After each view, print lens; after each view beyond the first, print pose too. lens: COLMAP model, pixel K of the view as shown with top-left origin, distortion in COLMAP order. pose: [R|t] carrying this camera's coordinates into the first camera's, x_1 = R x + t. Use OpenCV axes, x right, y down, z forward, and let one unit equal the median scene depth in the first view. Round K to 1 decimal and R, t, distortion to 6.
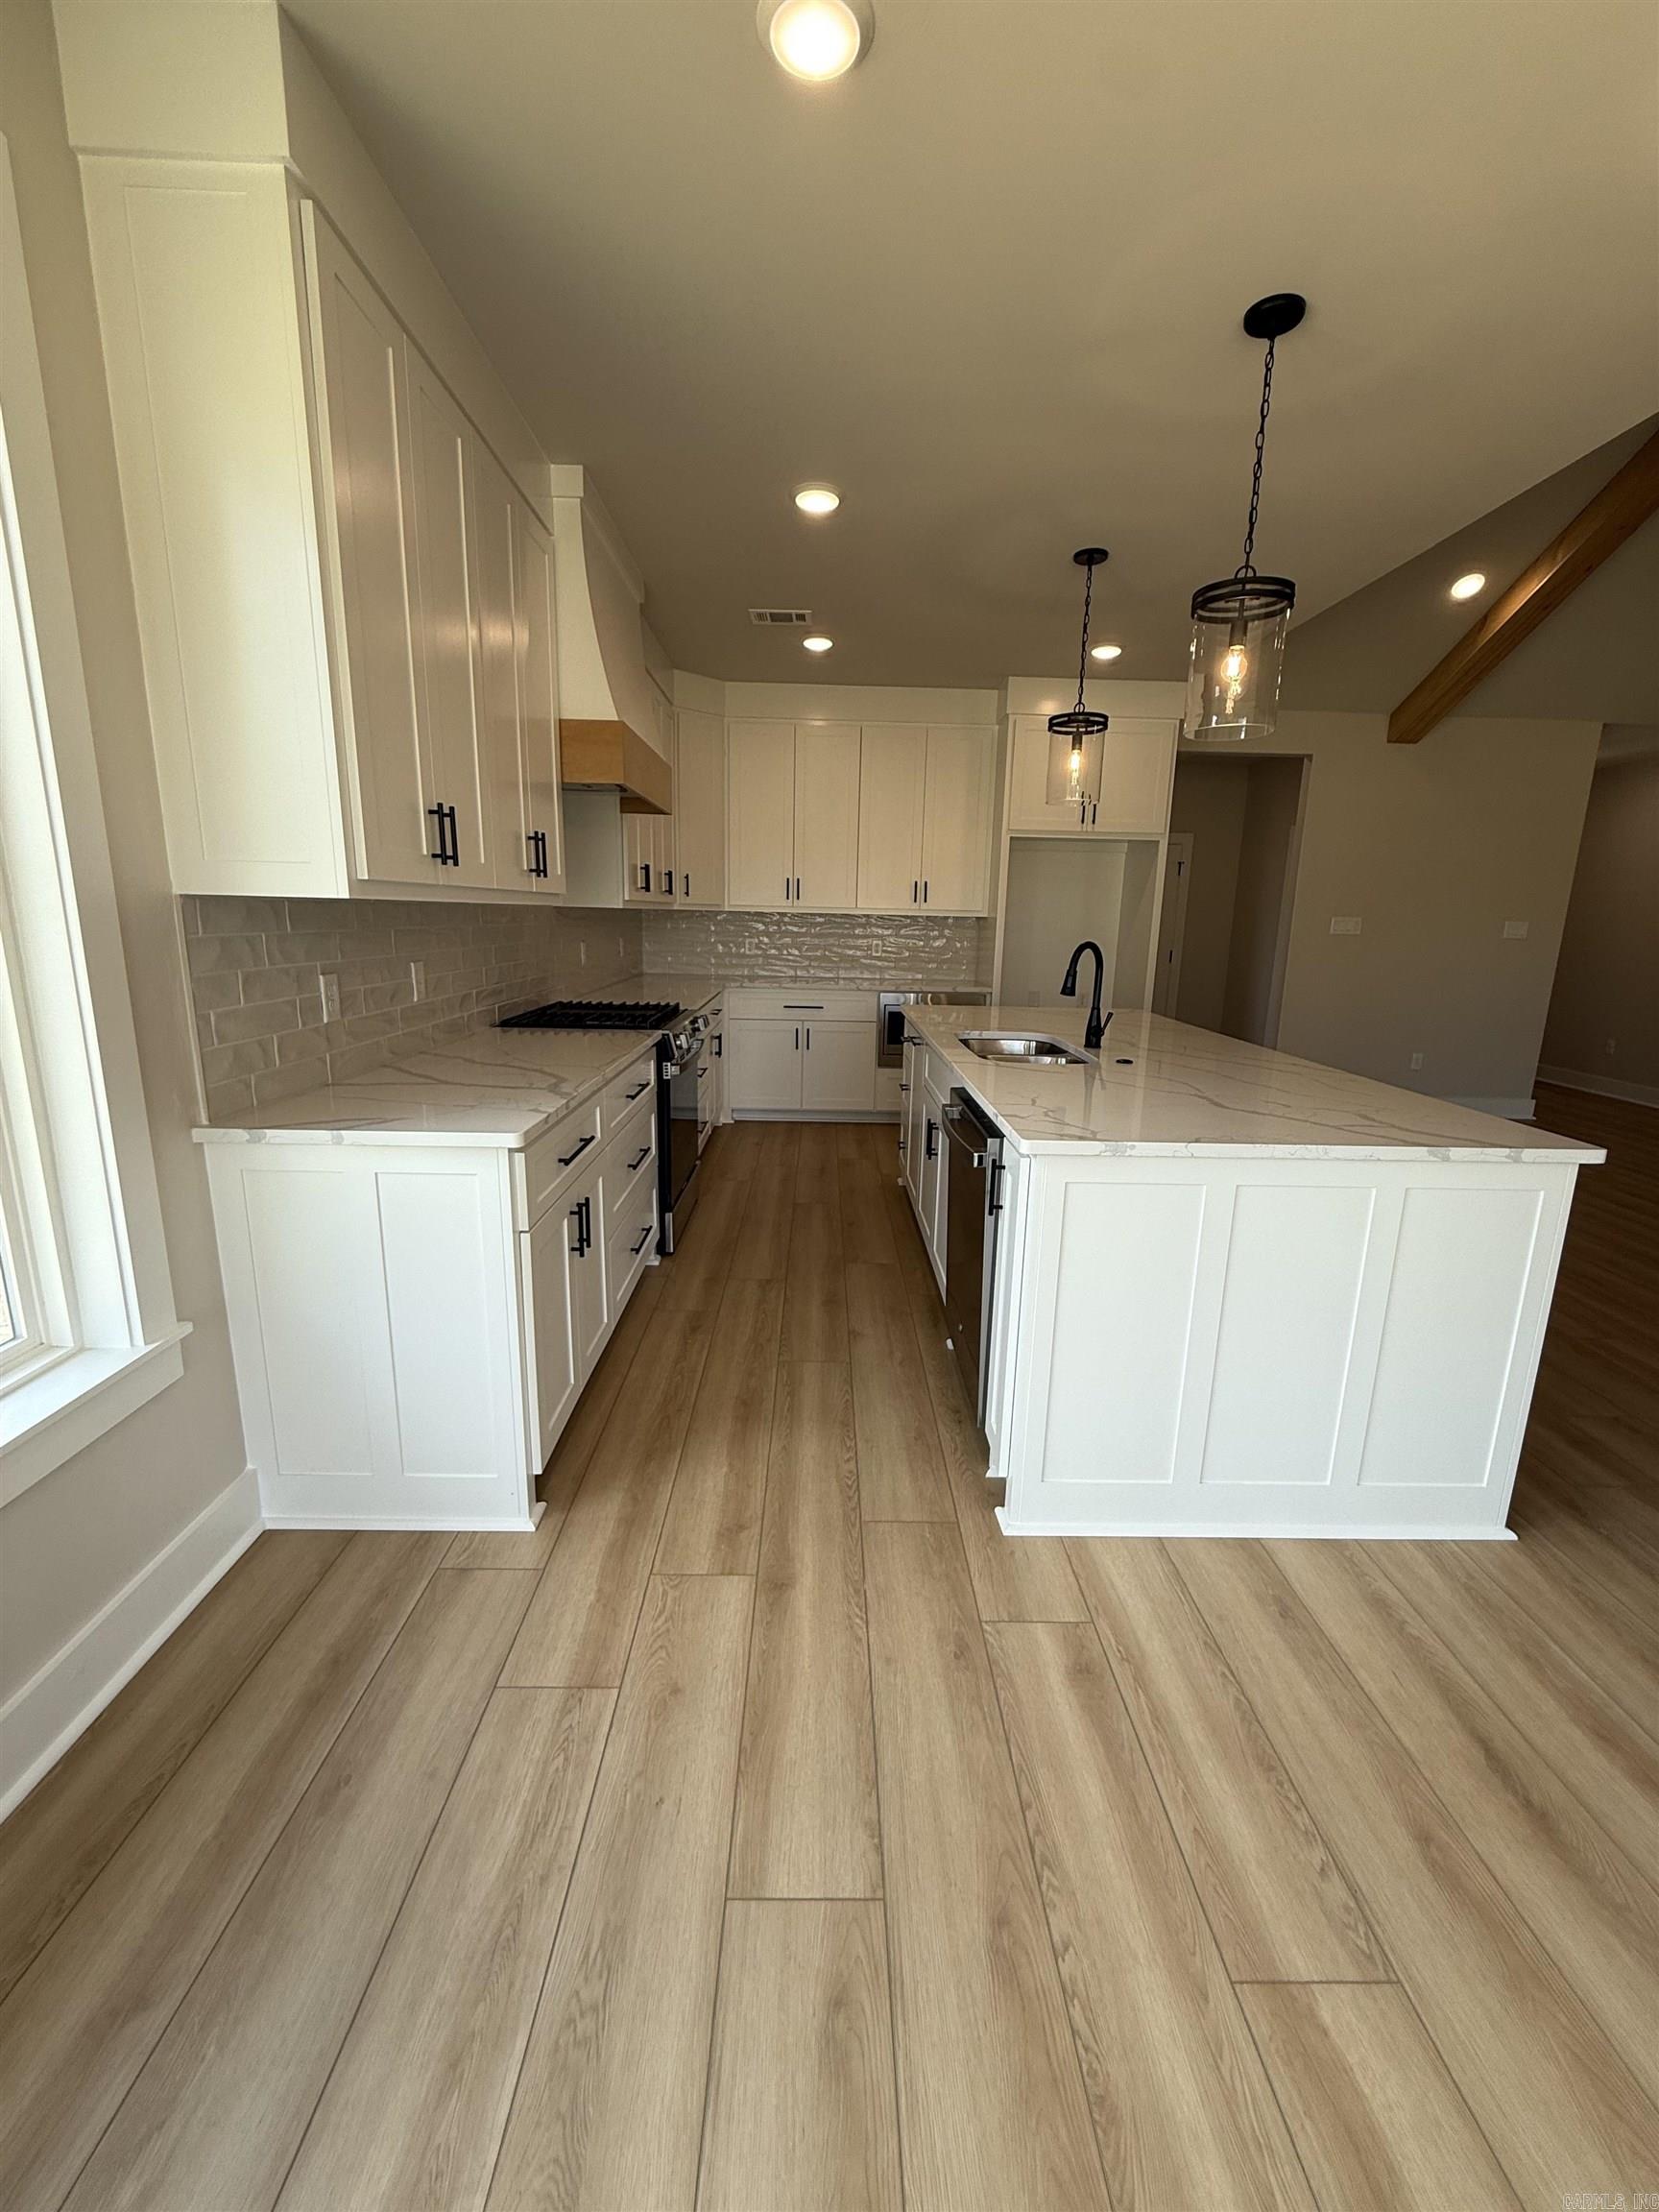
lens RADIAL K [[883.3, 0, 831.1], [0, 883.3, 1102.1], [0, 0, 1]] dist [-0.000687, -0.000043]
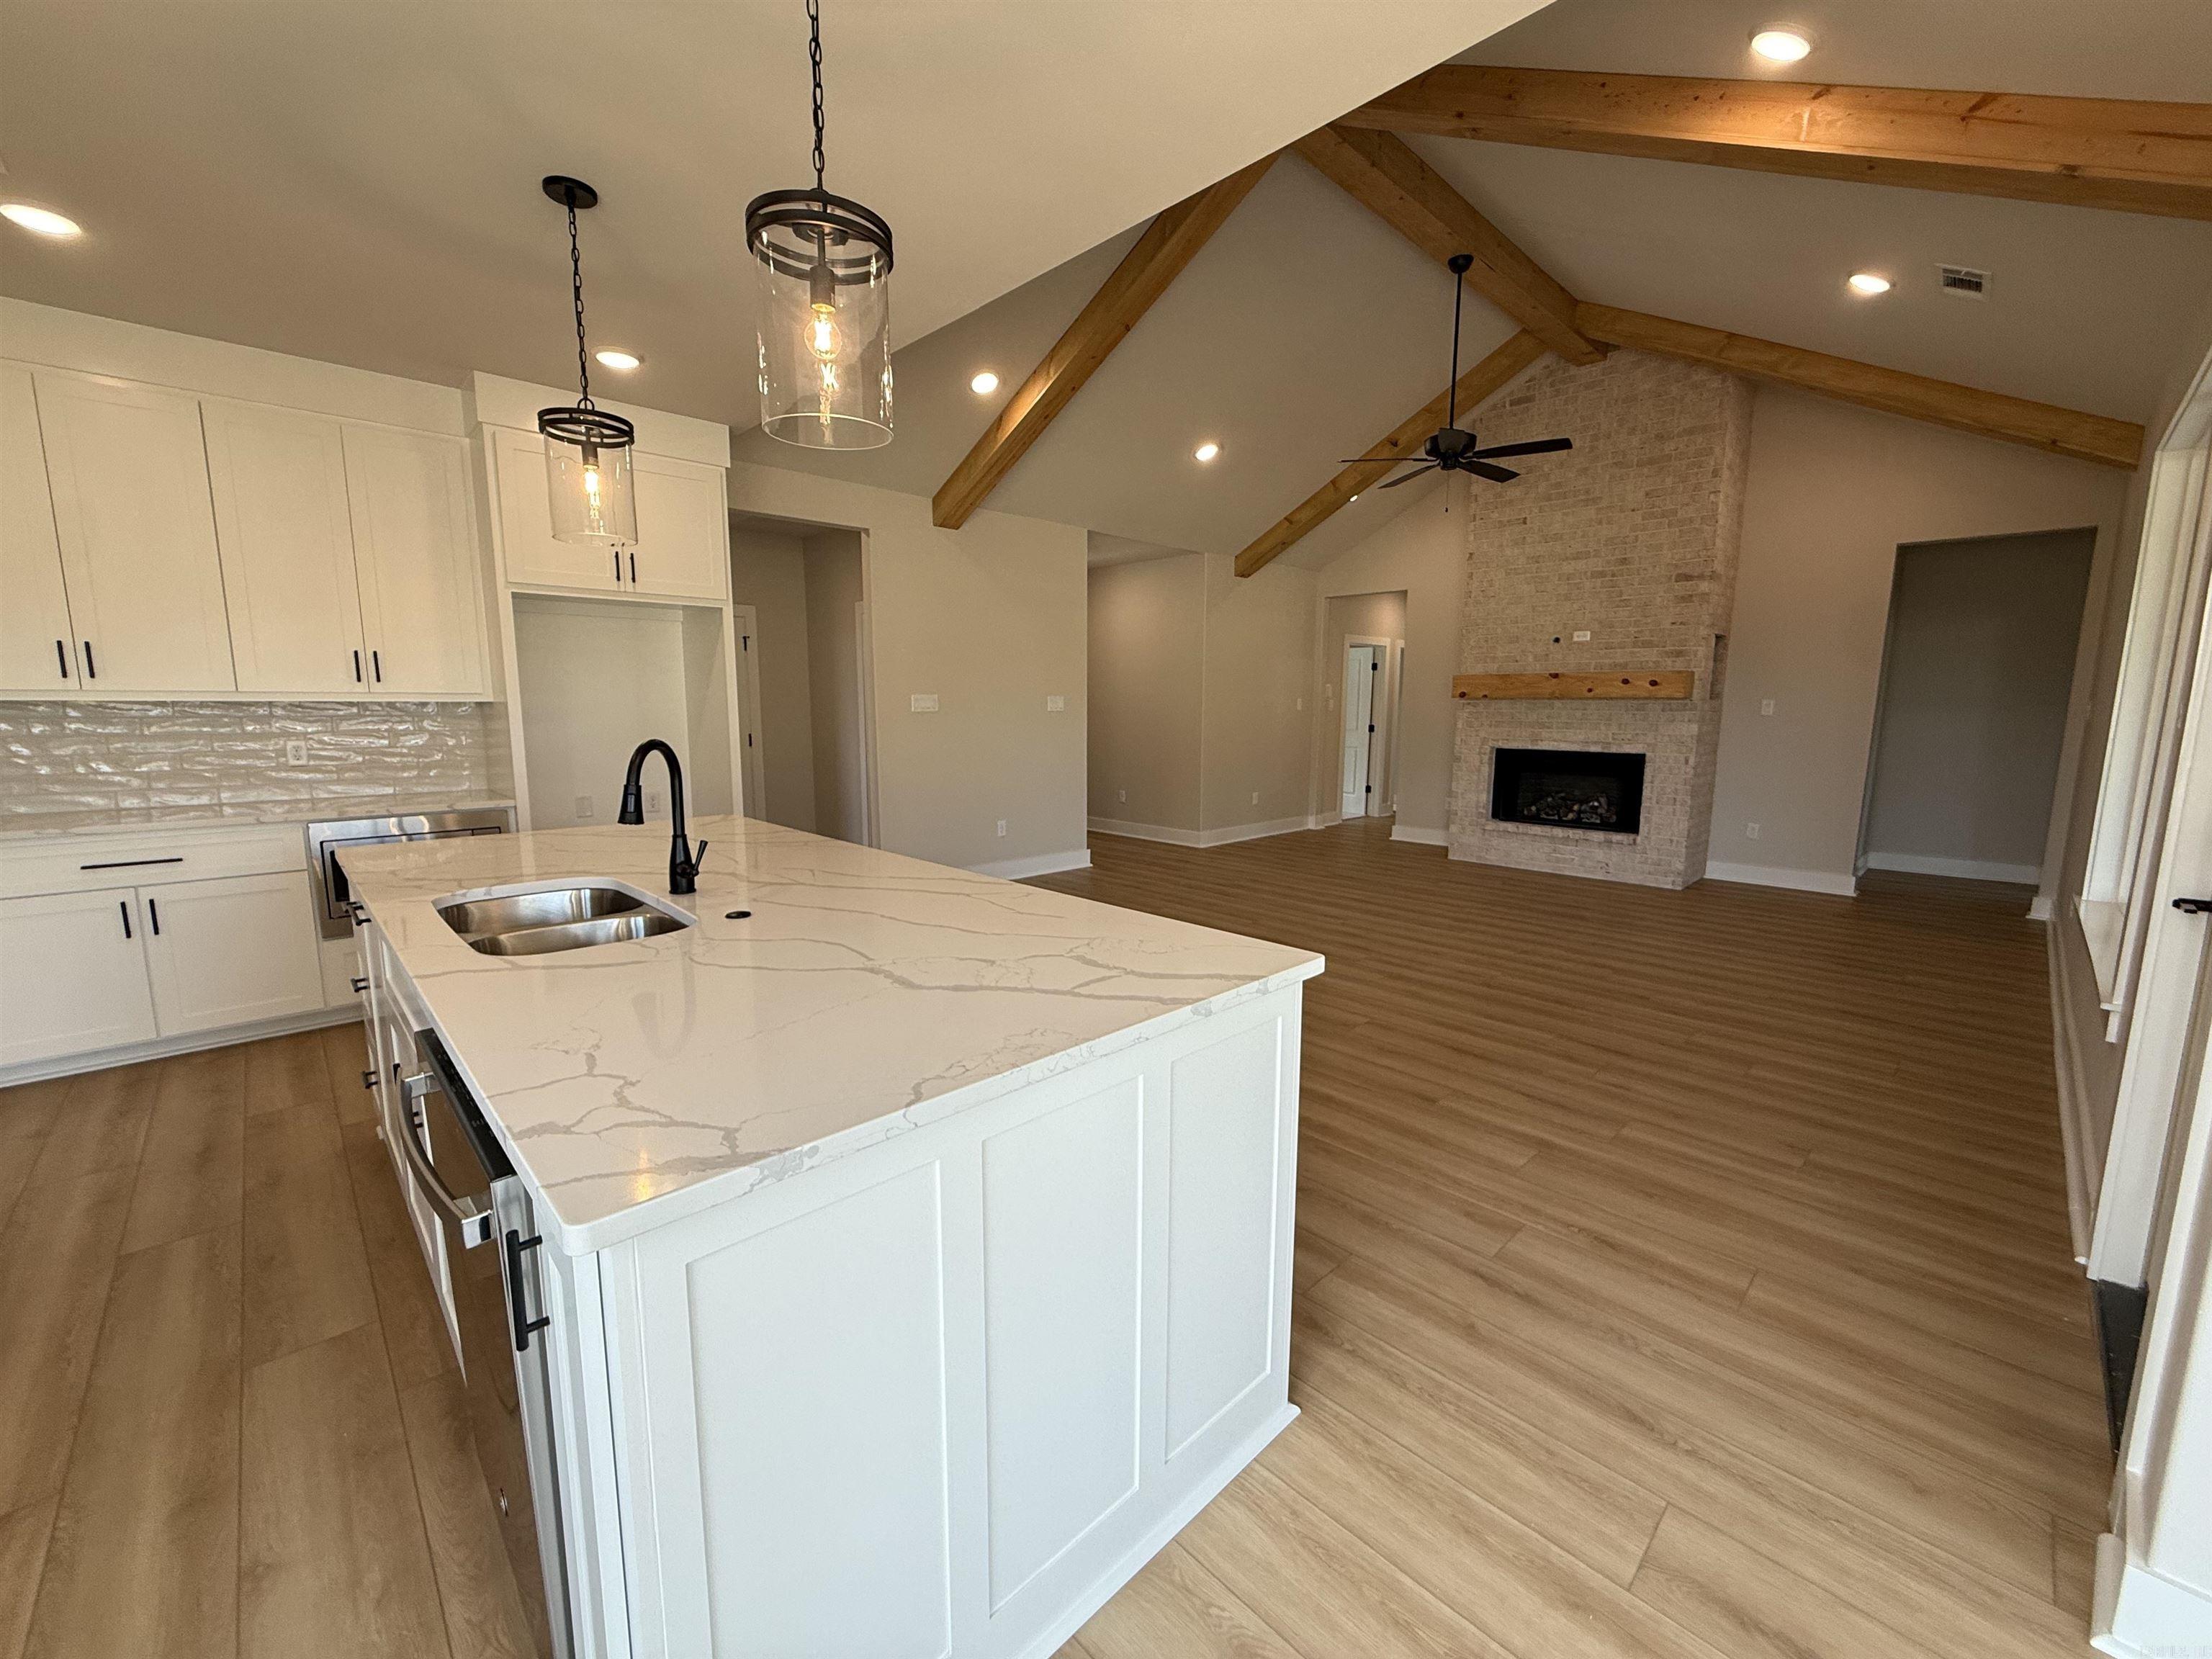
lens RADIAL K [[883.3, 0, 1103.8], [0, 883.3, 826.8], [0, 0, 1]] dist [-0.000687, -0.000043]
pose [[0.729176, -0.115354, 0.674534, 0.055877], [0.154508, 0.987990, 0.001936, -0.044014], [-0.666656, 0.102809, 0.738242, 0.195403]]
